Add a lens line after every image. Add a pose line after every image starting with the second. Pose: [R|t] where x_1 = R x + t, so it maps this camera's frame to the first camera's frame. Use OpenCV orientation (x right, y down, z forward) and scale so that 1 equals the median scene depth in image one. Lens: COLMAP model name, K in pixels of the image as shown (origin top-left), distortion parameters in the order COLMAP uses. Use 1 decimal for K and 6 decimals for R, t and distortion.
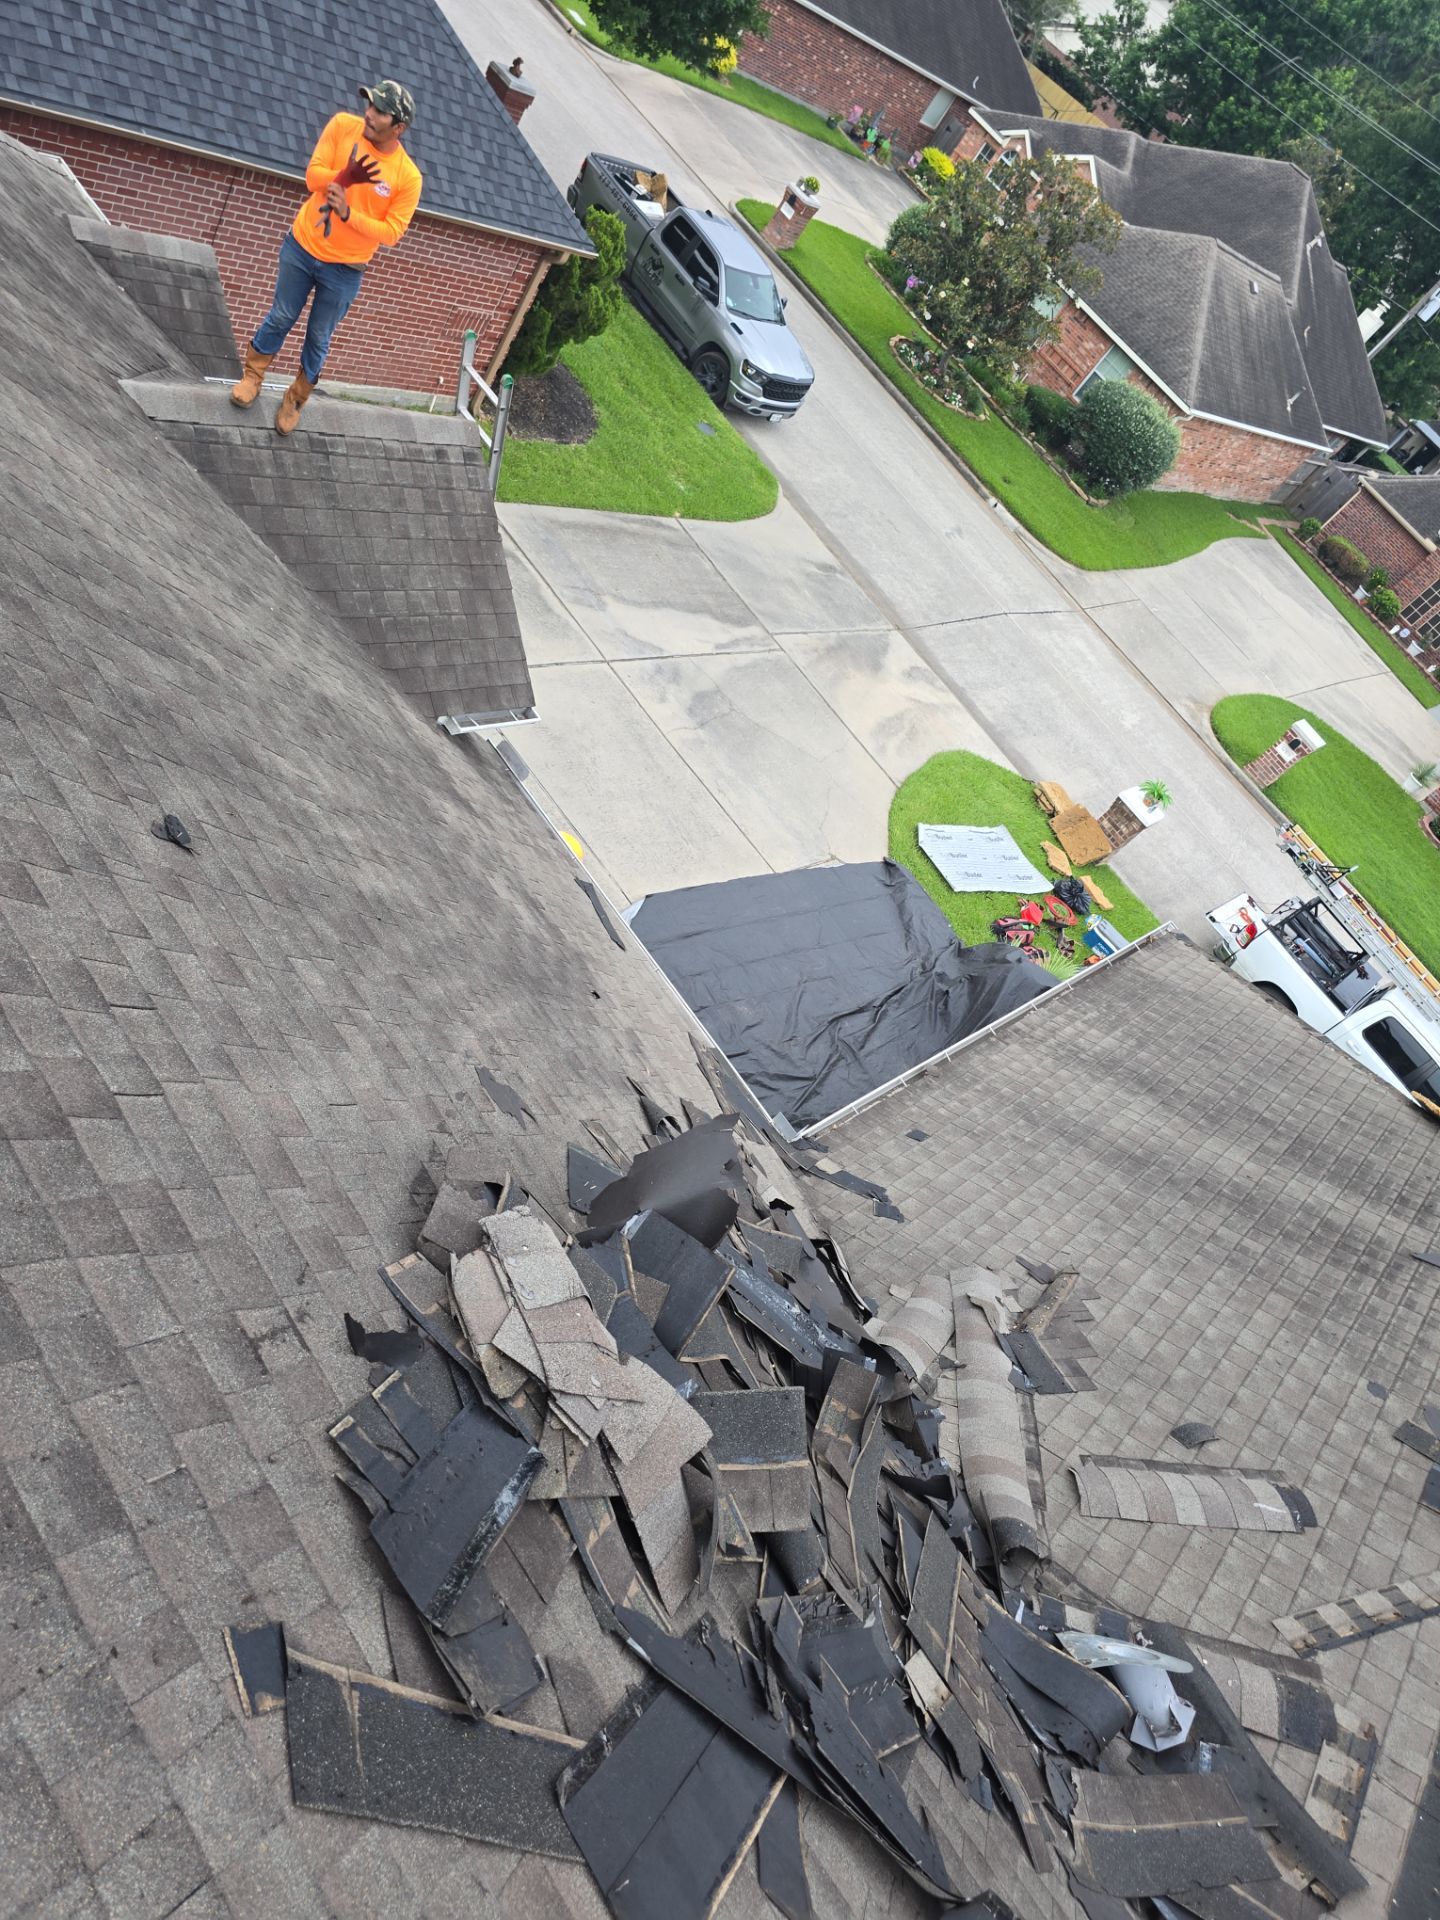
lens RADIAL K [[1263.8, 0, 725.1], [0, 1263.8, 991.8], [0, 0, 1]] dist [0.054421, -0.050888]
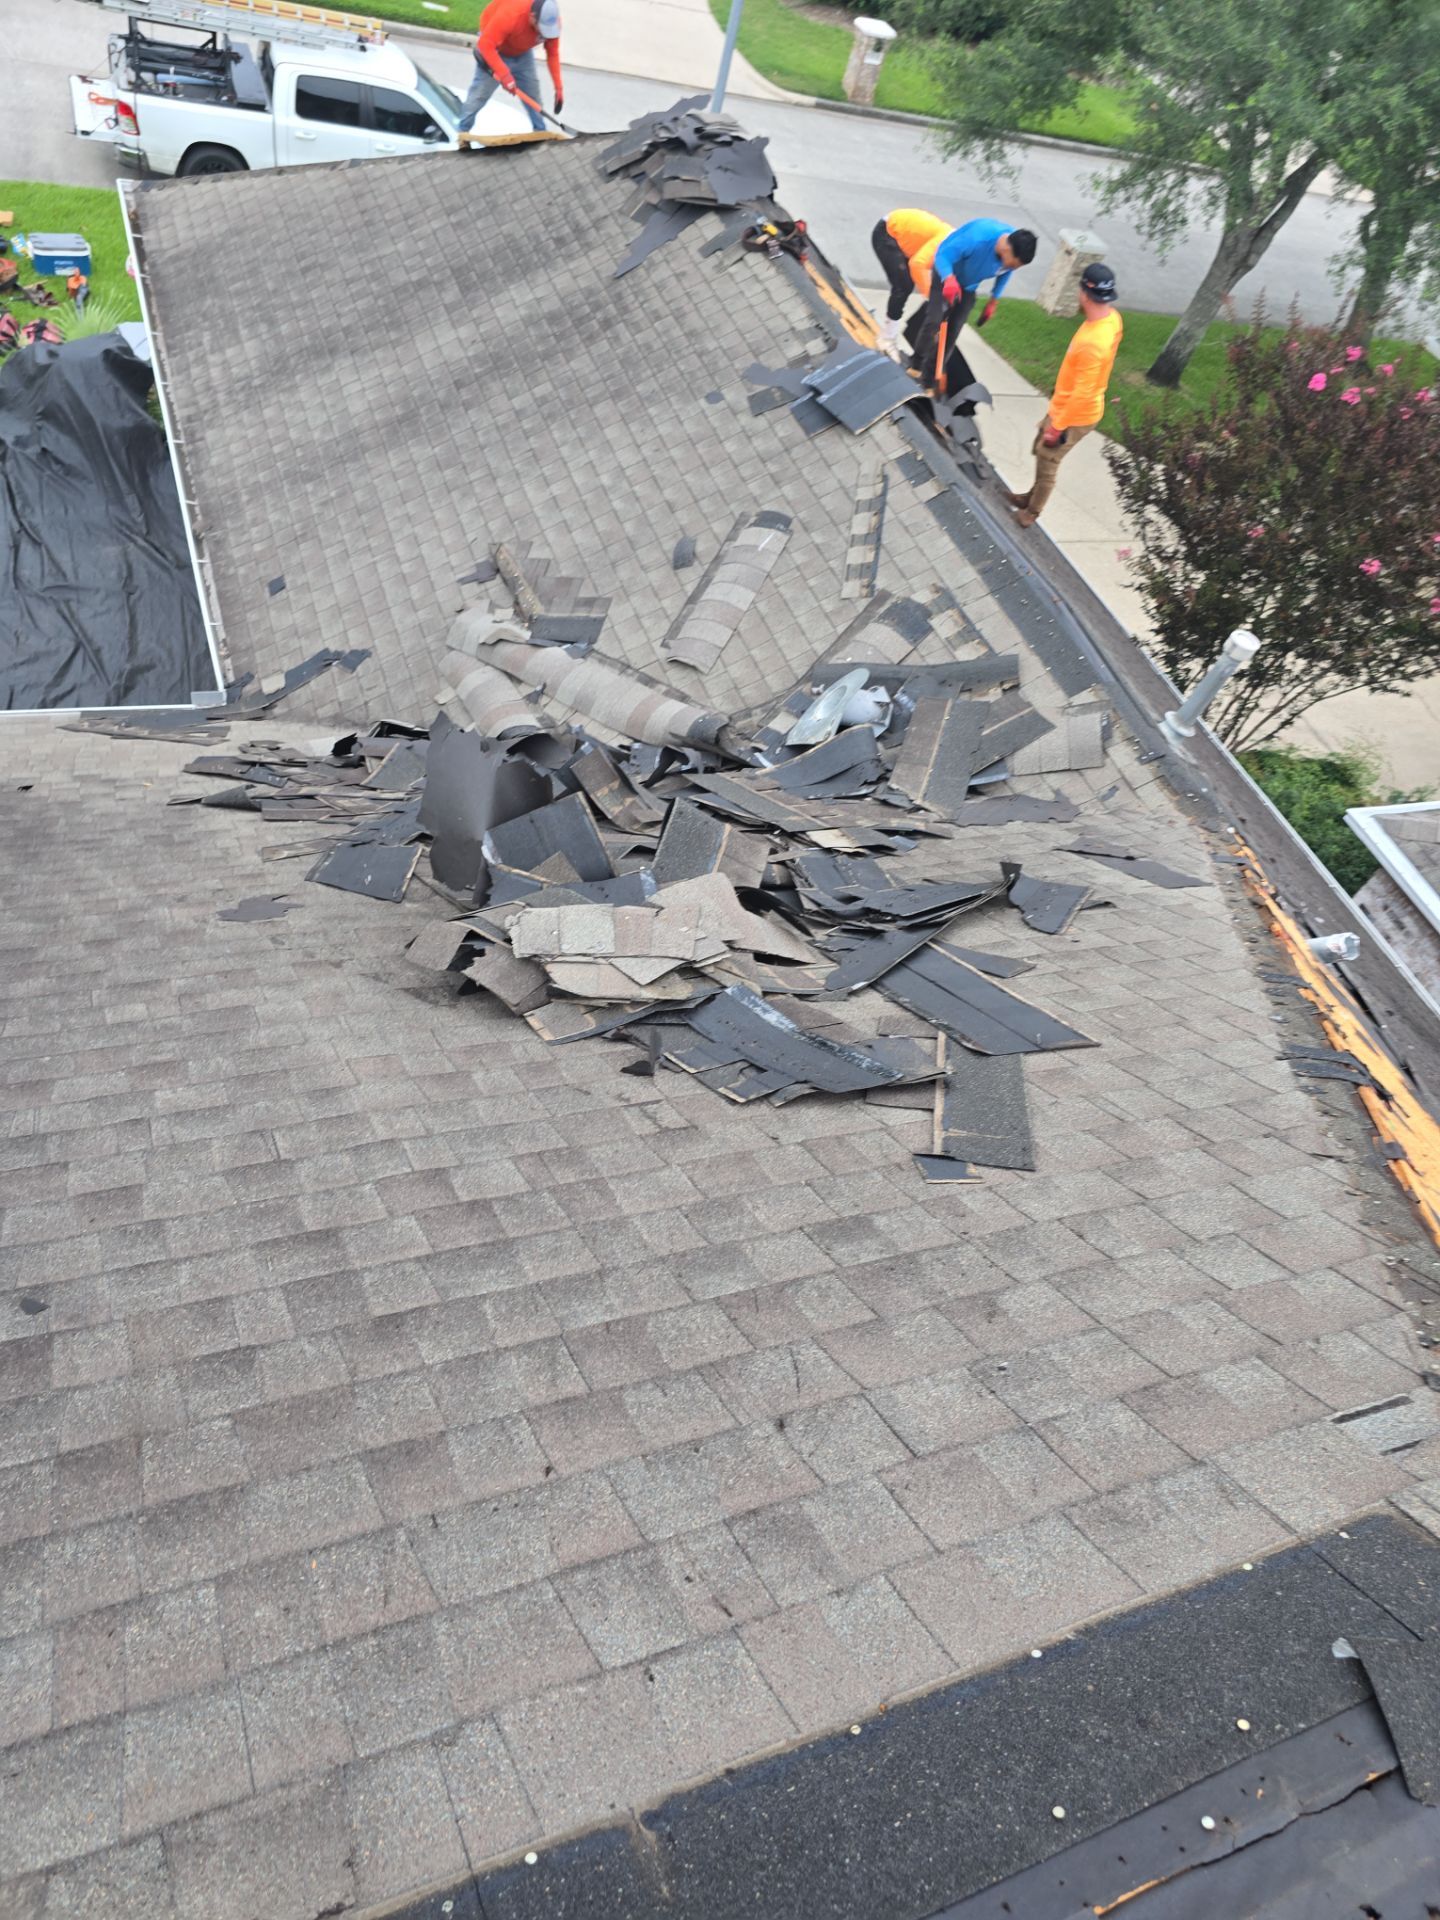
lens RADIAL K [[1260.5, 0, 726.6], [0, 1260.5, 954.1], [0, 0, 1]] dist [0.065633, -0.065363]
pose [[0.455226, -0.873948, 0.170248, -0.143941], [0.649336, 0.456690, 0.608109, -0.179835], [-0.609207, -0.166279, 0.775383, 0.018365]]
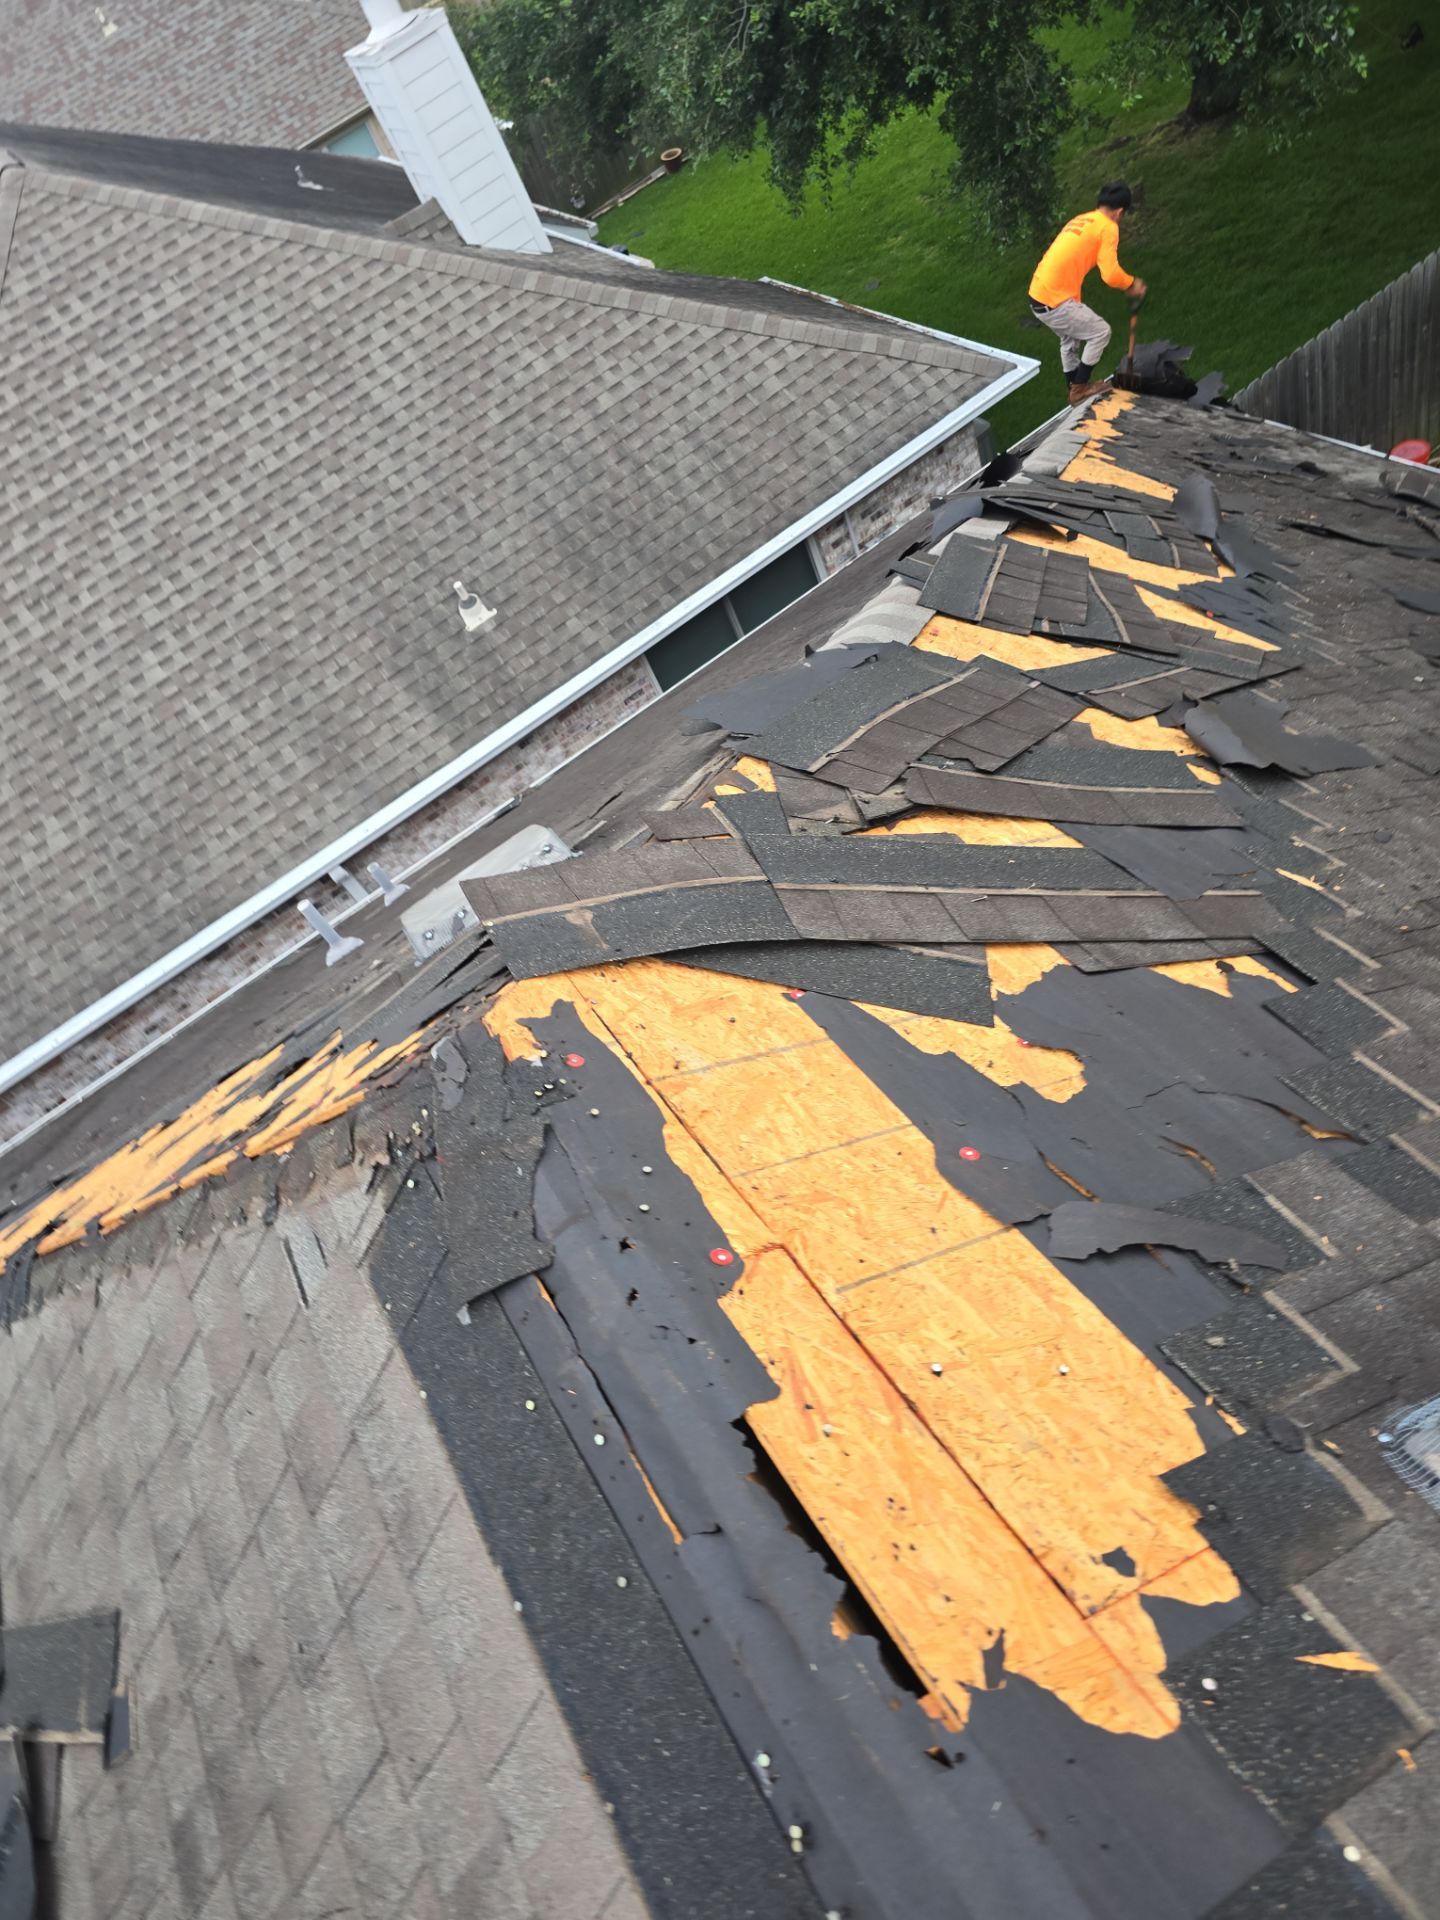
lens RADIAL K [[1260.5, 0, 726.6], [0, 1260.5, 954.1], [0, 0, 1]] dist [0.065633, -0.065363]
pose [[-0.958067, -0.282101, -0.050274, -0.184432], [0.011079, -0.211785, 0.977253, -0.145863], [-0.286331, 0.935717, 0.206030, -0.034053]]
